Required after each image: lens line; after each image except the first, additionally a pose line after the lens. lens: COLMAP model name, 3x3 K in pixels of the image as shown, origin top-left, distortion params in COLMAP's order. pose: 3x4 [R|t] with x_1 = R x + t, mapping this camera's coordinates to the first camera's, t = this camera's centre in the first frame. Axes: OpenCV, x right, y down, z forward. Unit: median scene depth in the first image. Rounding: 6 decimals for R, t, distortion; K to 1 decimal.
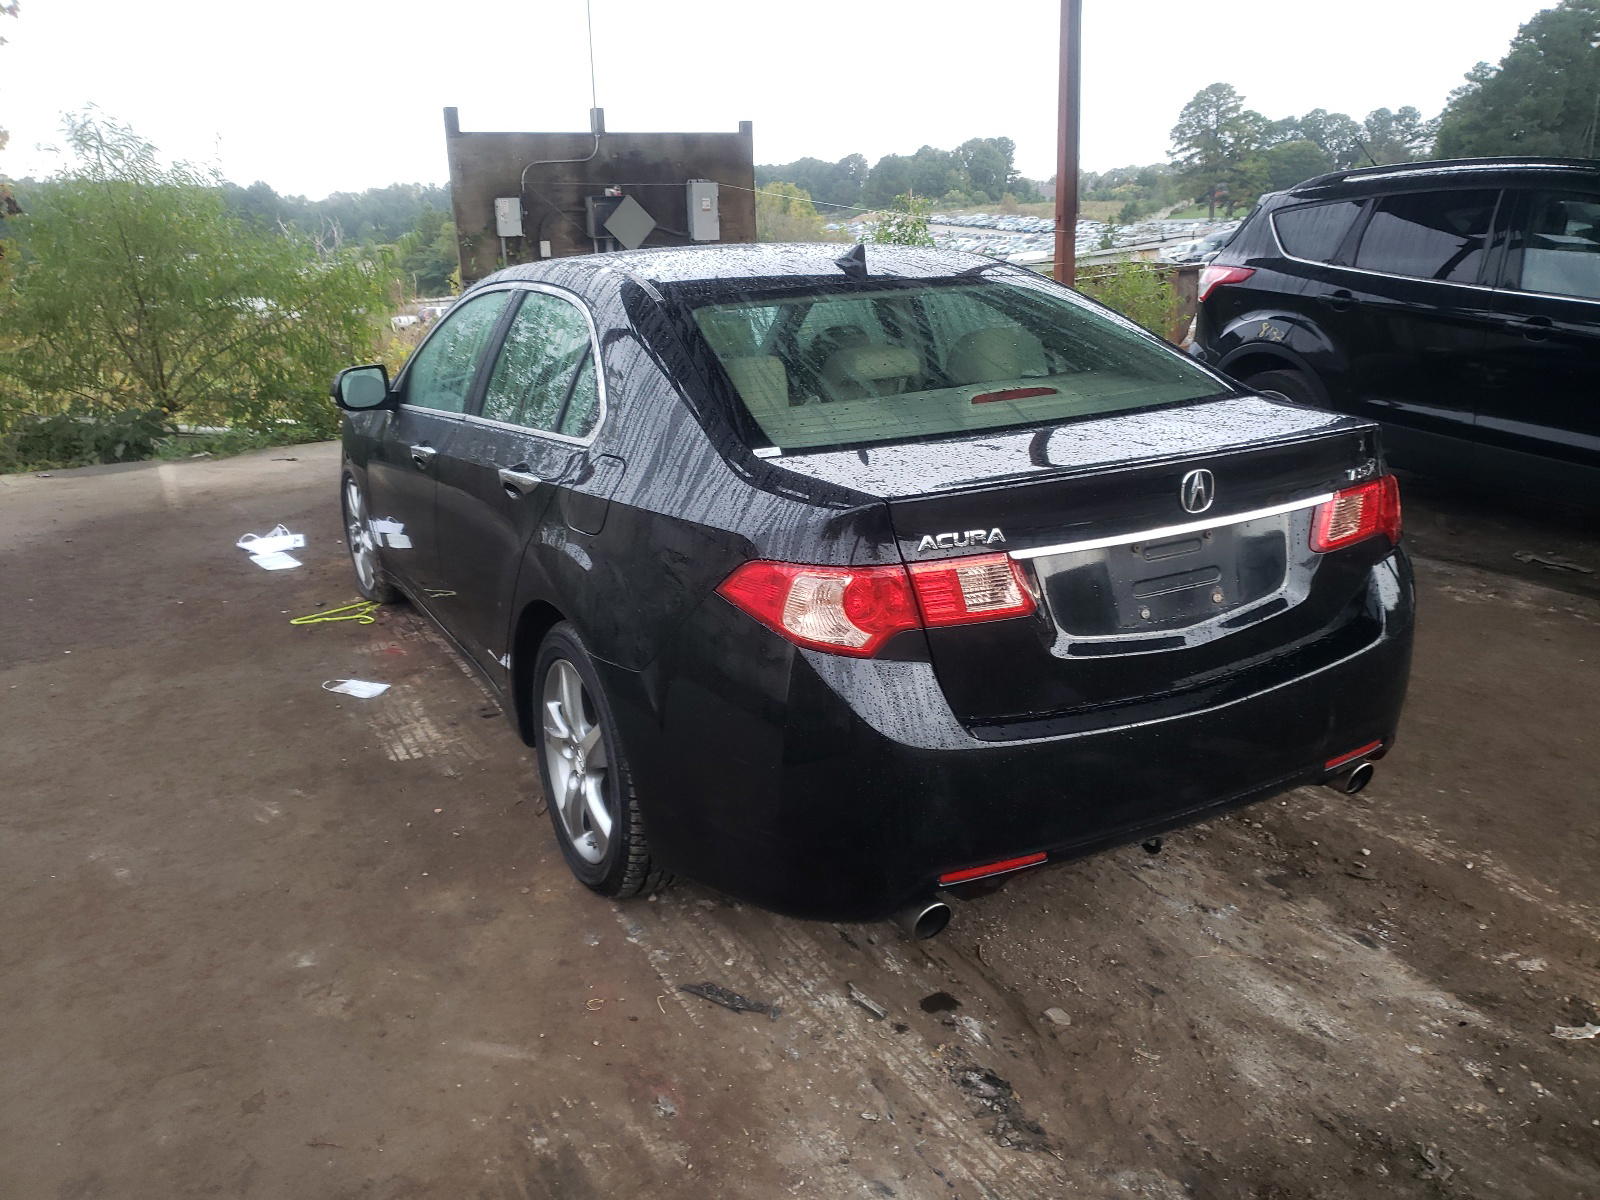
lens RADIAL K [[1271.6, 0, 779.0], [0, 1271.6, 531.7], [0, 0, 1]] dist [-0.006174, 0.066480]
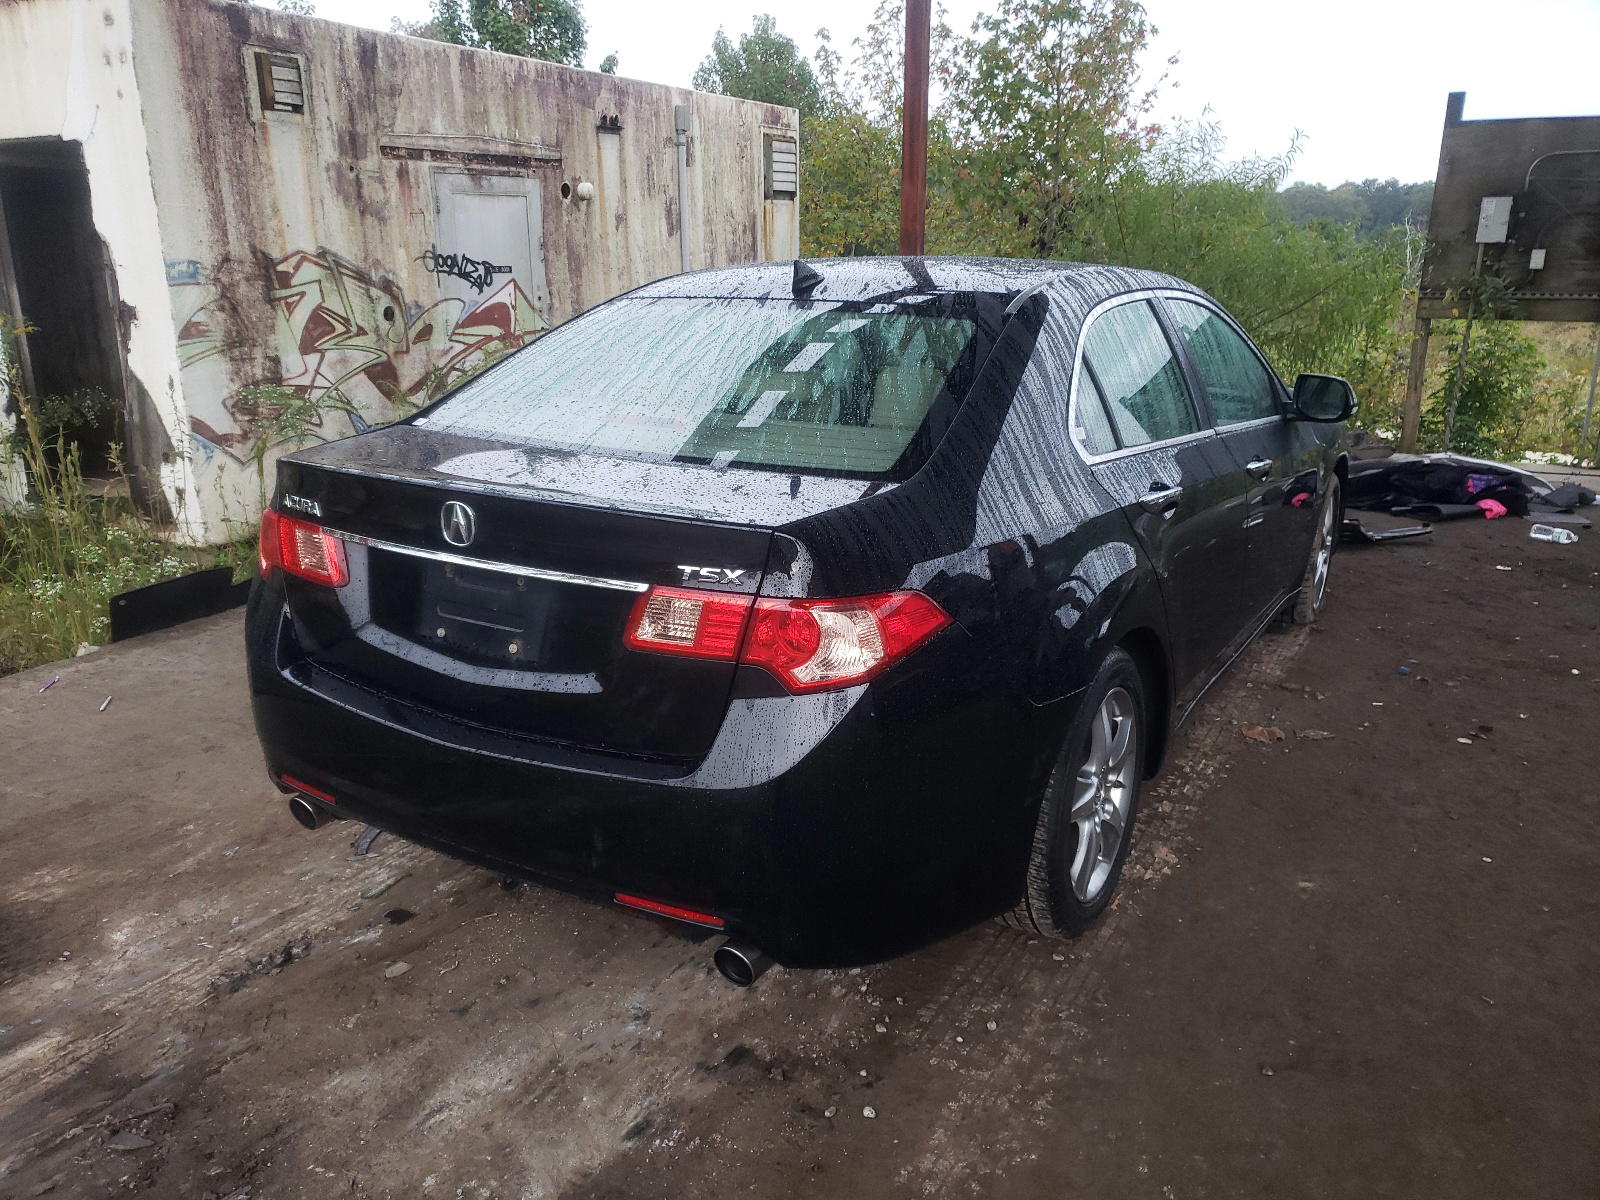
lens RADIAL K [[1271.6, 0, 779.0], [0, 1271.6, 531.7], [0, 0, 1]] dist [-0.006174, 0.066480]
pose [[0.519241, 0.252678, -0.816420, 0.880797], [-0.239556, 0.960029, 0.144768, -0.165726], [0.820367, 0.120409, 0.559017, 0.444523]]
